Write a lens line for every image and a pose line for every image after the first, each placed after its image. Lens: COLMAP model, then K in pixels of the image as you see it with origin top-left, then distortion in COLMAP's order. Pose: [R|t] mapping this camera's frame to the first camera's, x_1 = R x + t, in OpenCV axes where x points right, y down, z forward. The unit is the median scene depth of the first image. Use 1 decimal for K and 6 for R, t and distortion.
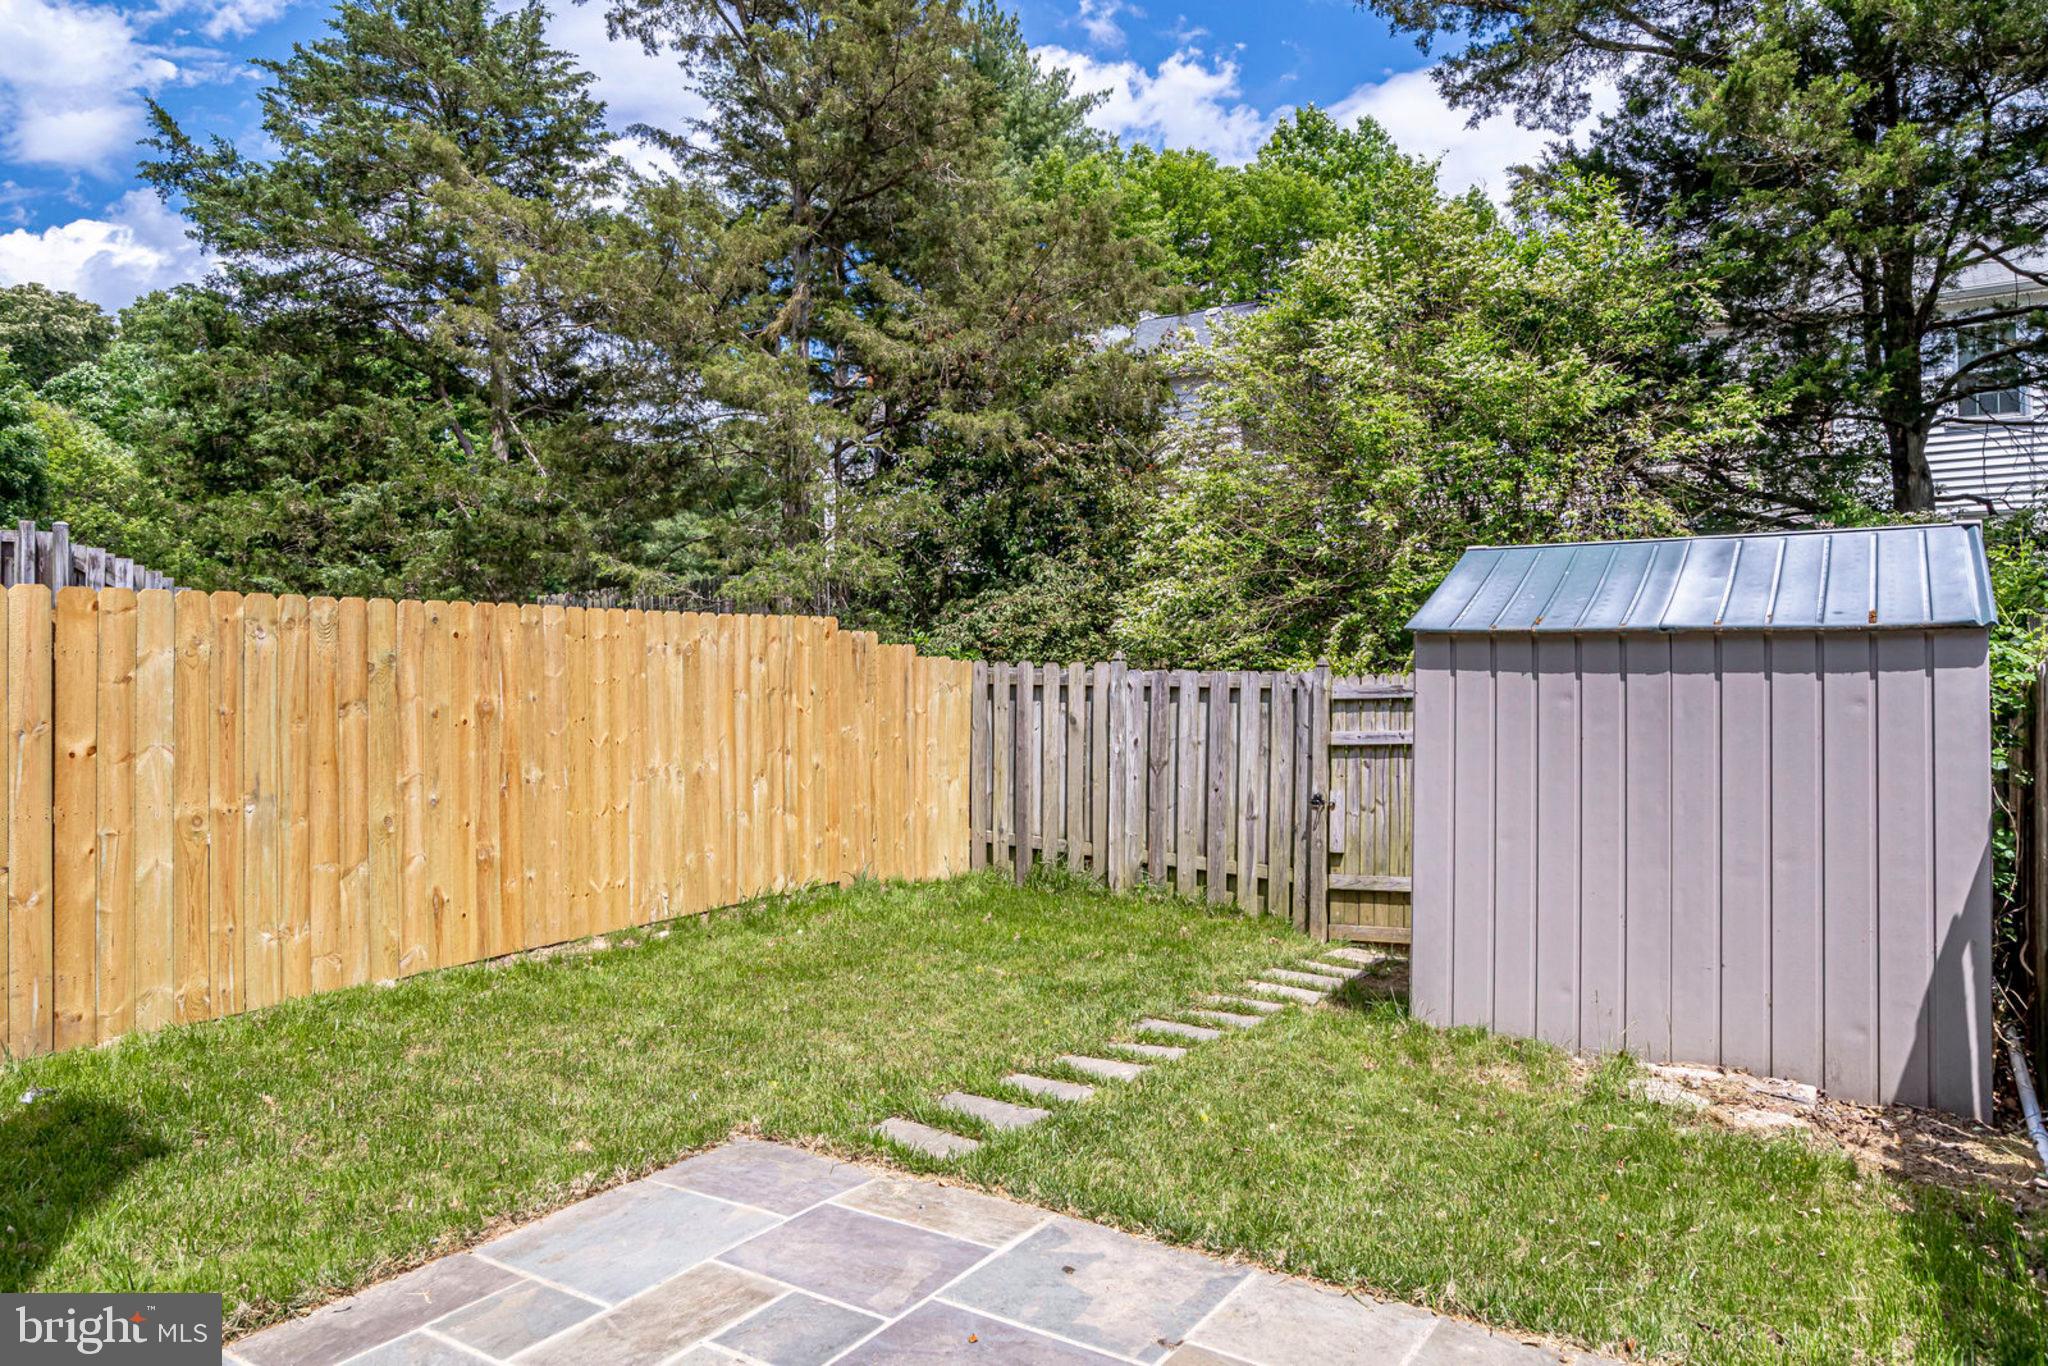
lens RADIAL K [[1331.6, 0, 1026.0], [0, 1331.6, 671.5], [0, 0, 1]] dist [-0.004263, -0.000177]
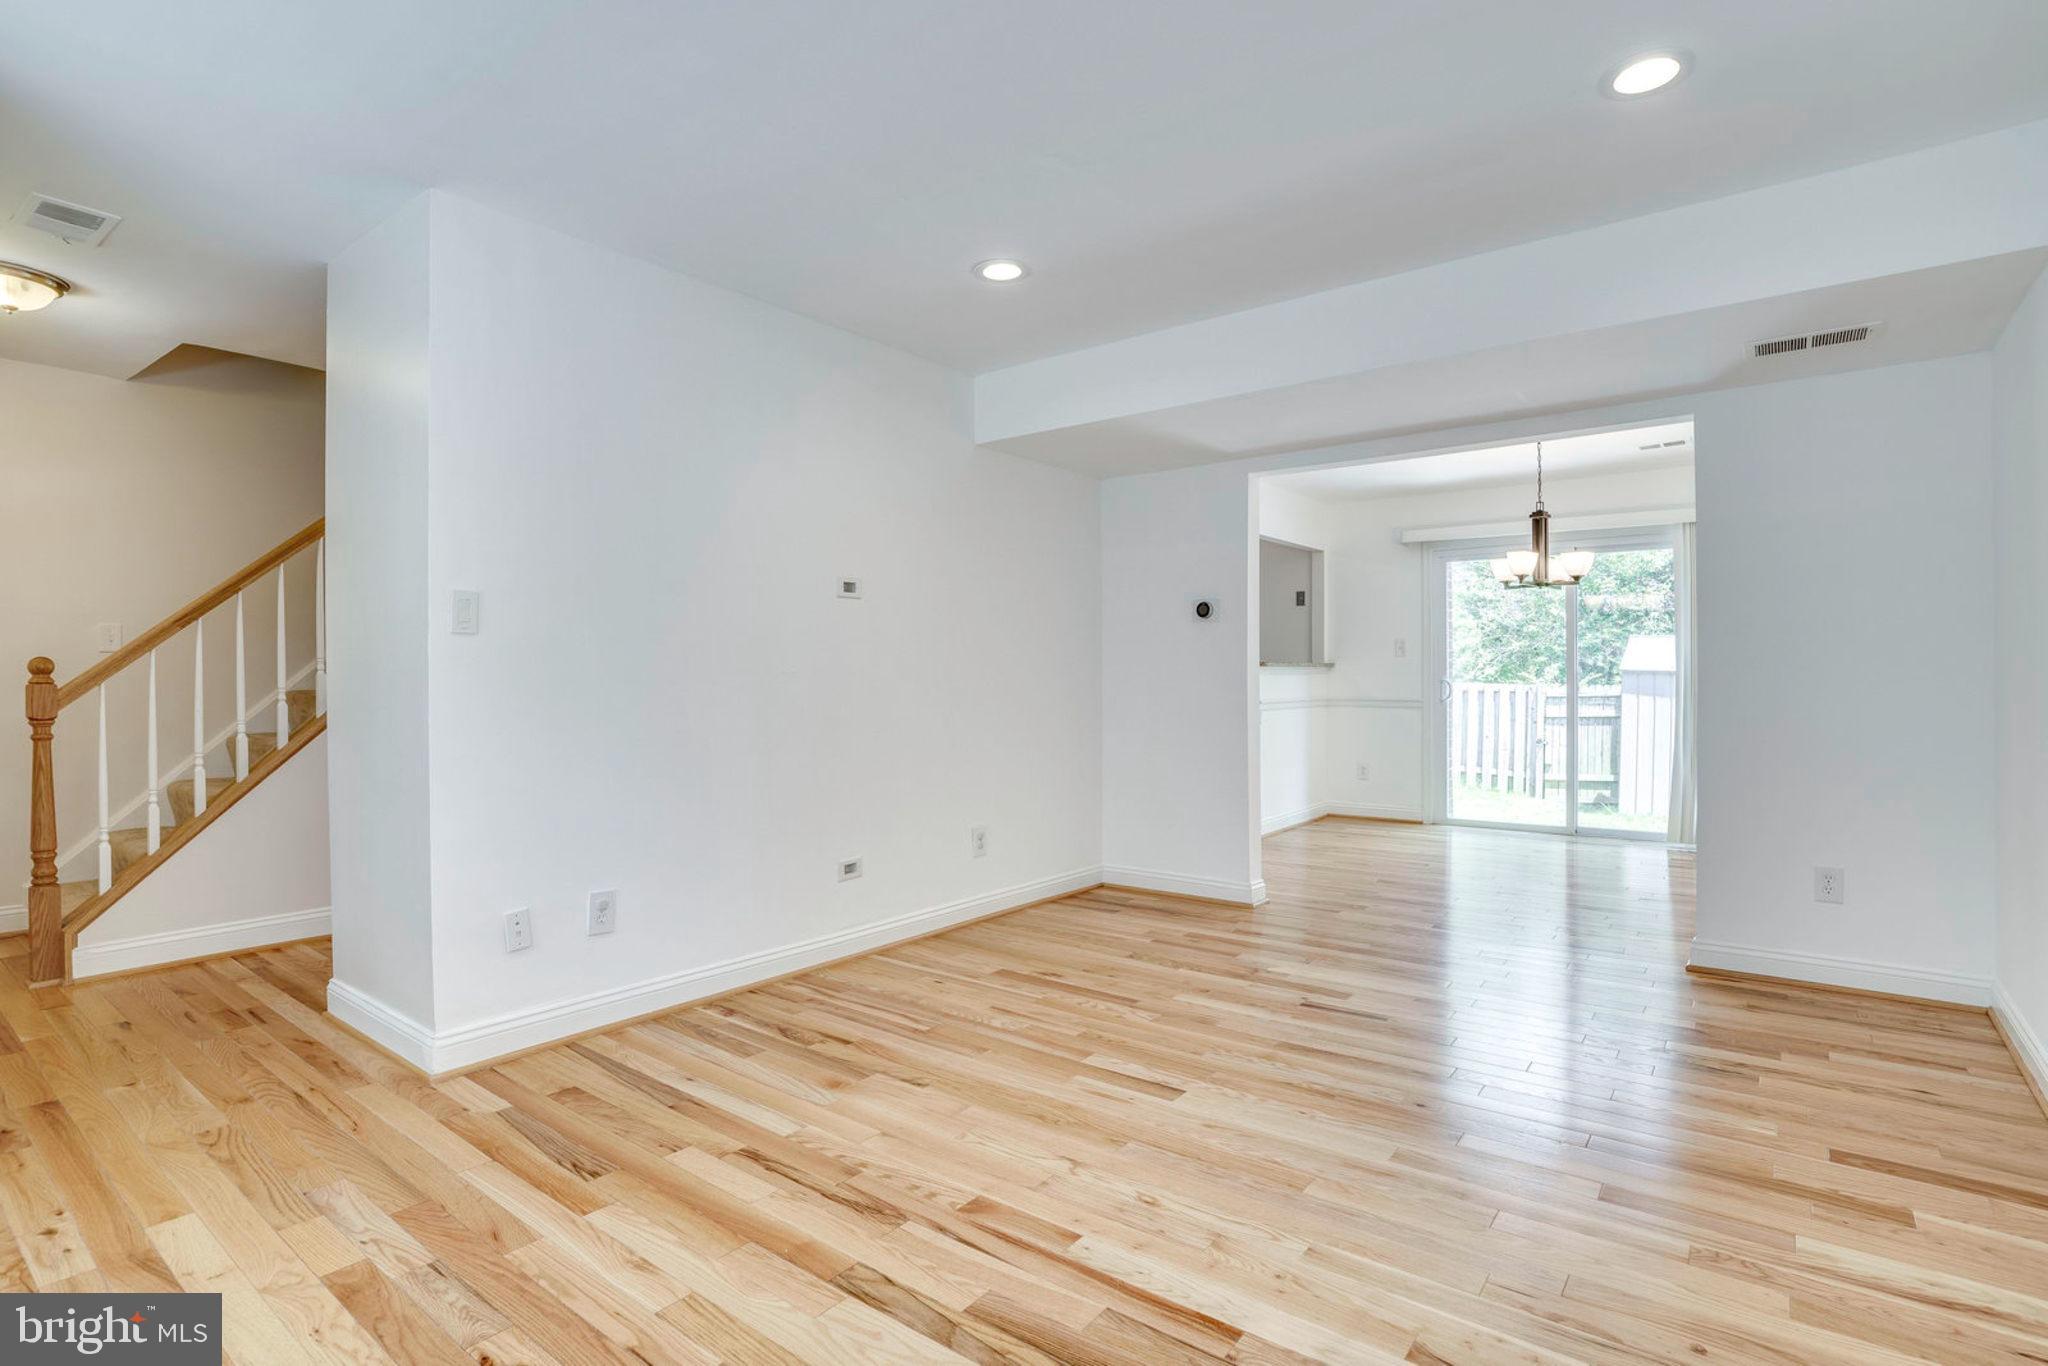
lens RADIAL K [[1002.3, 0, 1038.2], [0, 1002.3, 679.5], [0, 0, 1]] dist [-0.047053, 0.016719]
pose [[0.996874, 0.012912, -0.077950, -0.465265], [-0.012863, 0.999917, 0.001134, 0.000998], [0.077959, -0.000127, 0.996957, -0.692026]]
